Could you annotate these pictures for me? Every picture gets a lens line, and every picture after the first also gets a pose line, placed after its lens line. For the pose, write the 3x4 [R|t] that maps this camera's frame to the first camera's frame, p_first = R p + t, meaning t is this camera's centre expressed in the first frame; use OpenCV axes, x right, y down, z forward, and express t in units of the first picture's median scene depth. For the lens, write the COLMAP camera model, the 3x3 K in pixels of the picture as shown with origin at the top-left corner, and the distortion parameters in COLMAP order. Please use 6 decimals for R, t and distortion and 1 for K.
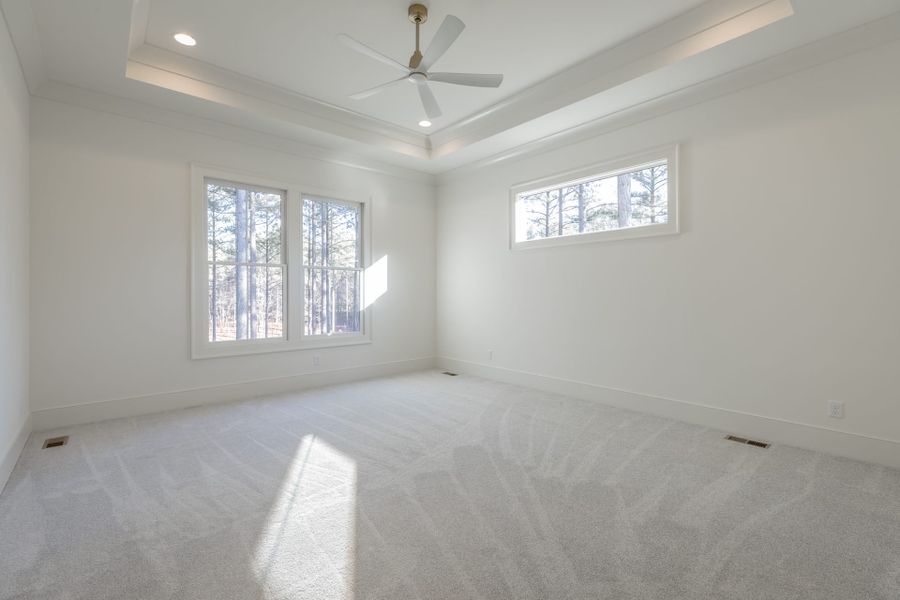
lens RADIAL K [[409.6, 0, 449.1], [0, 409.6, 298.1], [0, 0, 1]] dist [0.000453, 0.000144]
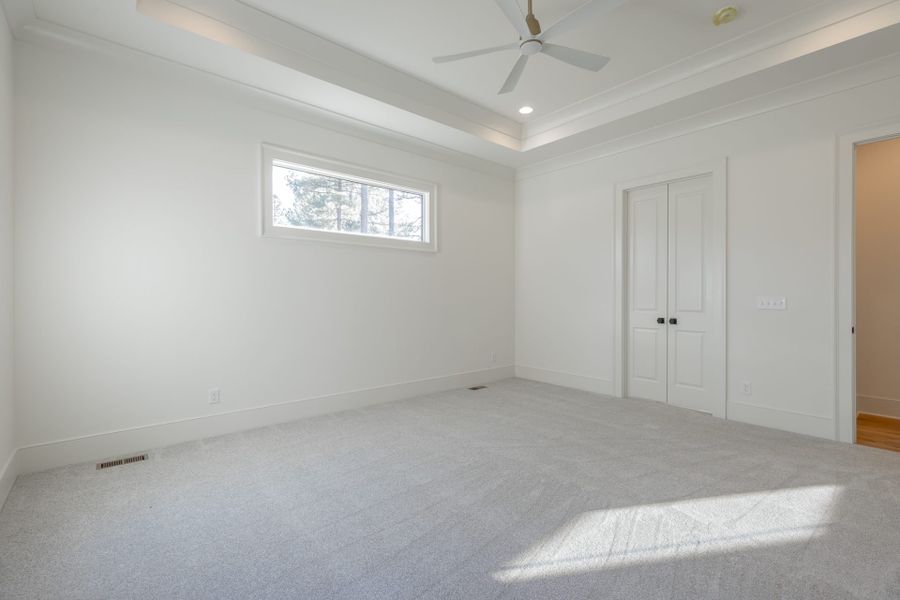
lens RADIAL K [[409.6, 0, 449.1], [0, 409.6, 298.1], [0, 0, 1]] dist [0.000453, 0.000144]
pose [[-0.005943, 0.002635, 0.999979, -0.610330], [0.016420, 0.999862, -0.002537, -0.003140], [-0.999848, 0.016405, -0.005985, 0.768357]]
